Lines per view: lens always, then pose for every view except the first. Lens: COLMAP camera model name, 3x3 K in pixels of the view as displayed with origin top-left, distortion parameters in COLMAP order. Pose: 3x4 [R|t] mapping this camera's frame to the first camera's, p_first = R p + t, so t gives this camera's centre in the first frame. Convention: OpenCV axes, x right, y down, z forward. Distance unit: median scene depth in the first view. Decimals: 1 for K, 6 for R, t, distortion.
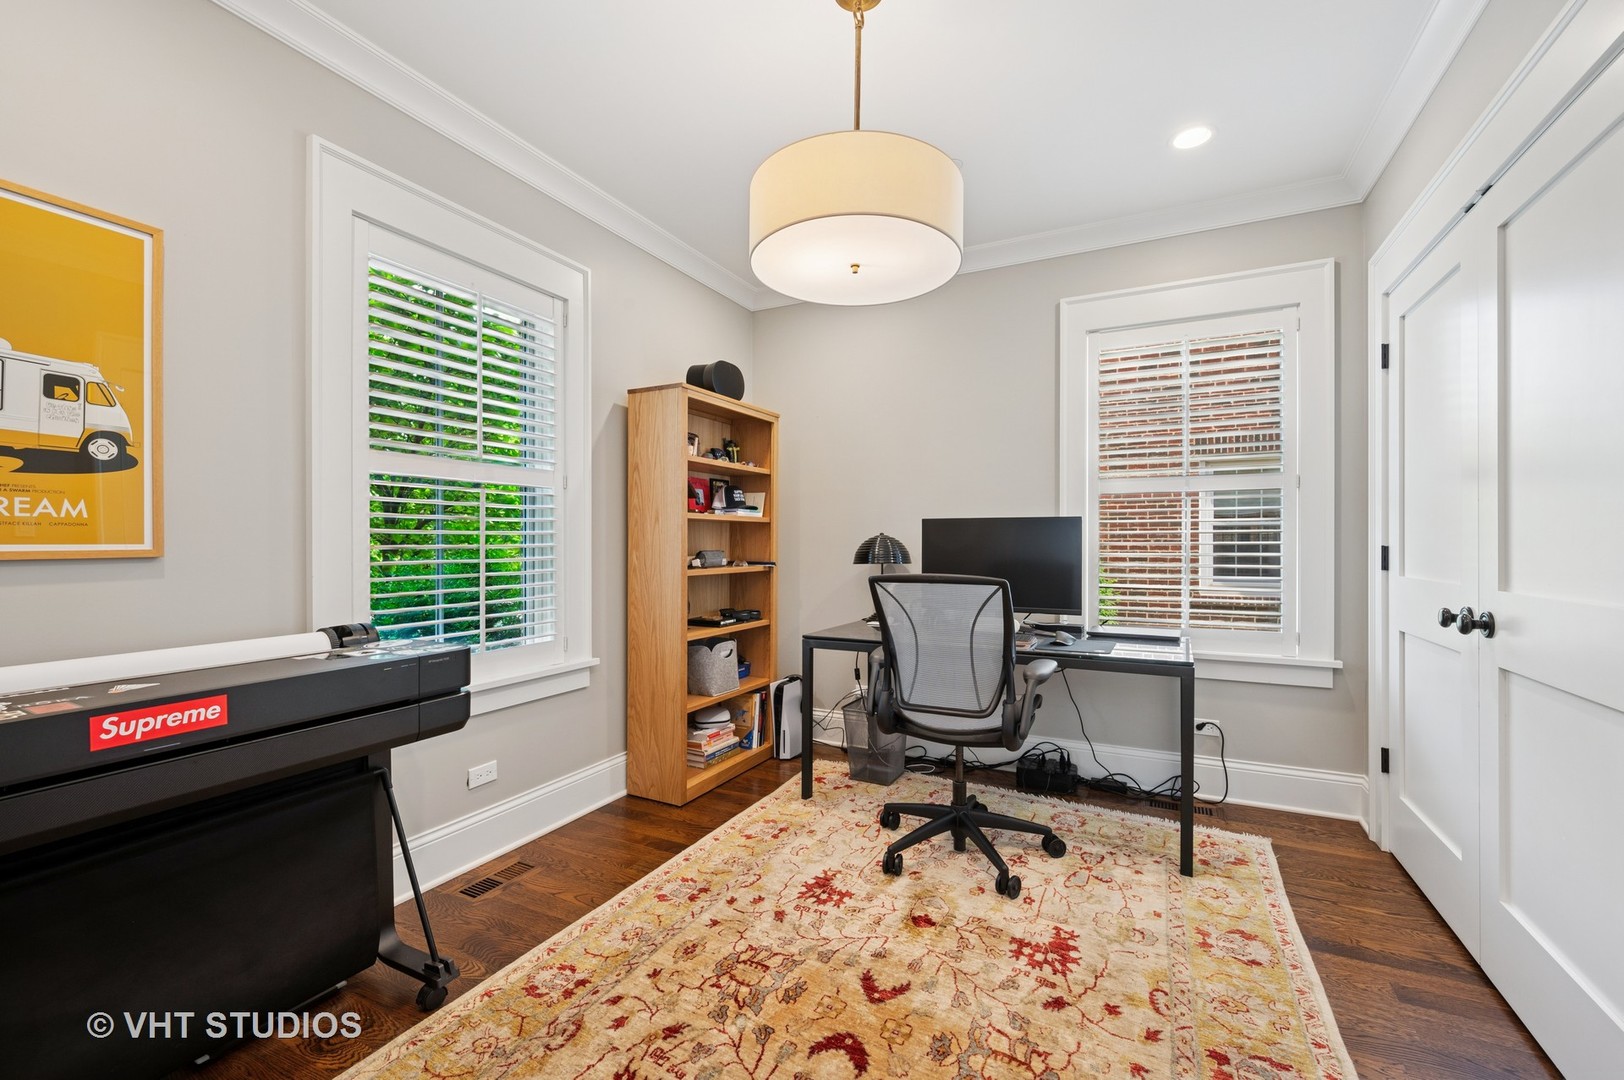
lens RADIAL K [[680.0, 0, 812.0], [0, 680.0, 540.0], [0, 0, 1]] dist [-0.001390, -0.000720]
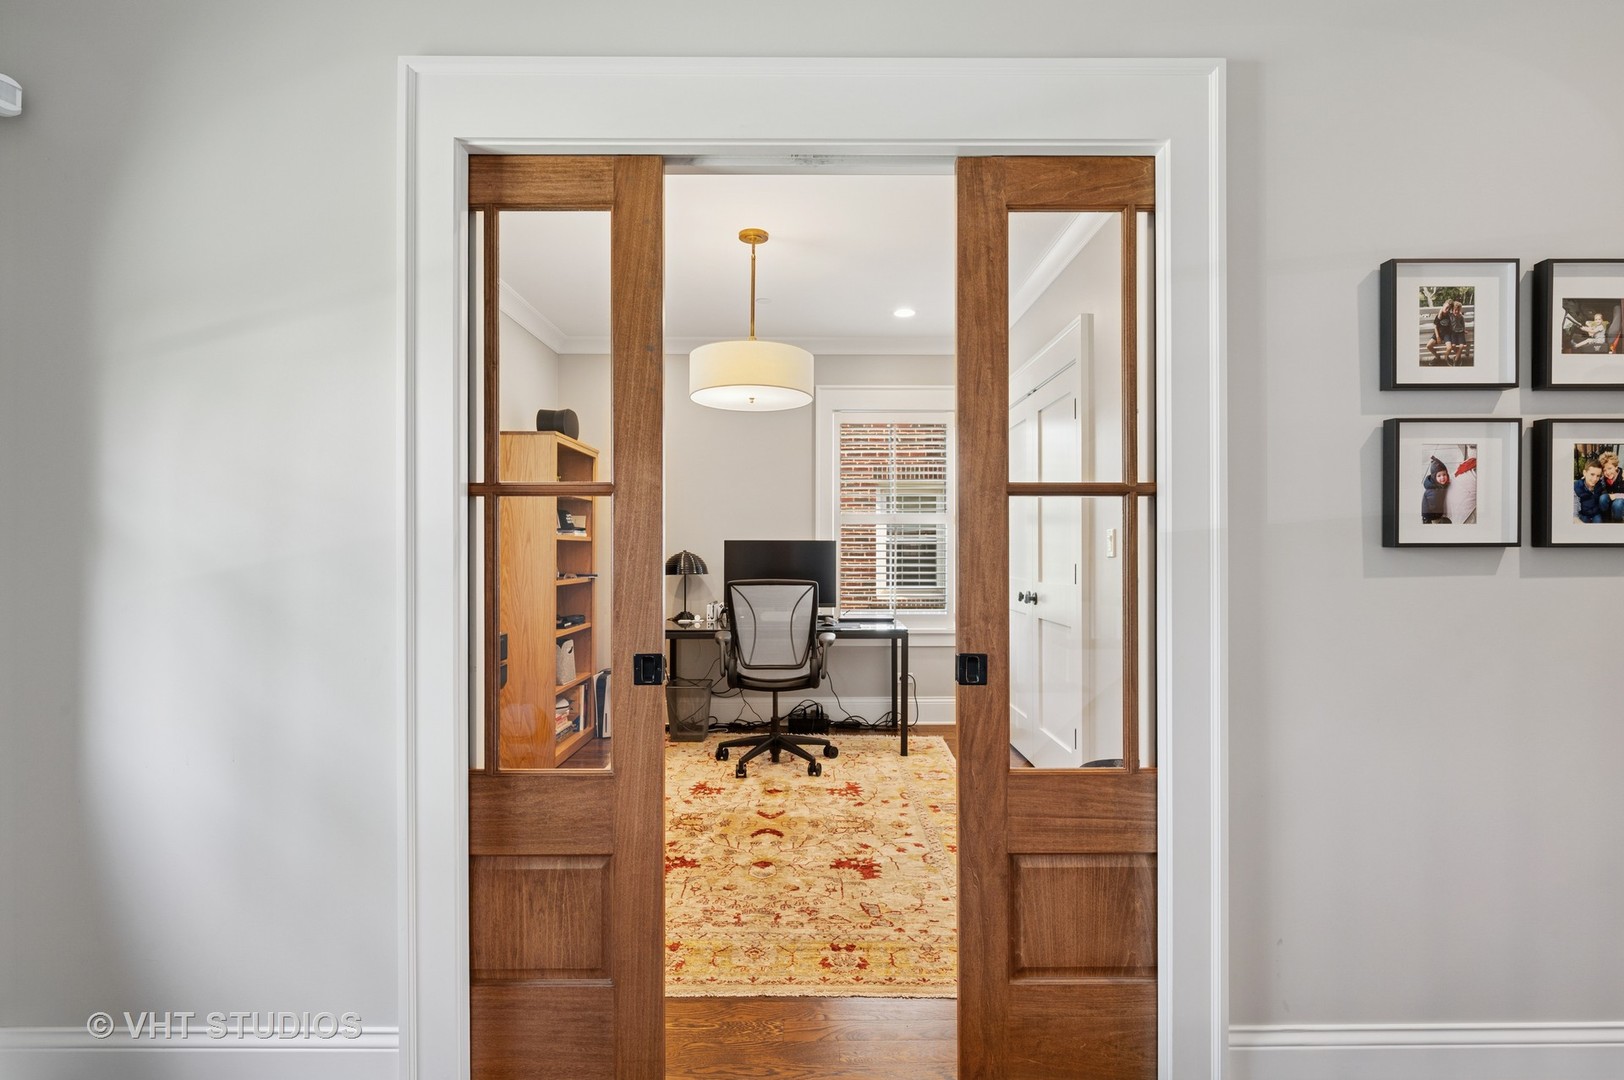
lens RADIAL K [[805.9, 0, 812.0], [0, 805.9, 540.0], [0, 0, 1]] dist [0.000715, -0.000467]
pose [[0.890852, 0.007412, 0.454233, -0.563331], [-0.002254, 0.999927, -0.011896, -0.018595], [-0.454288, 0.009574, 0.890804, -0.681111]]
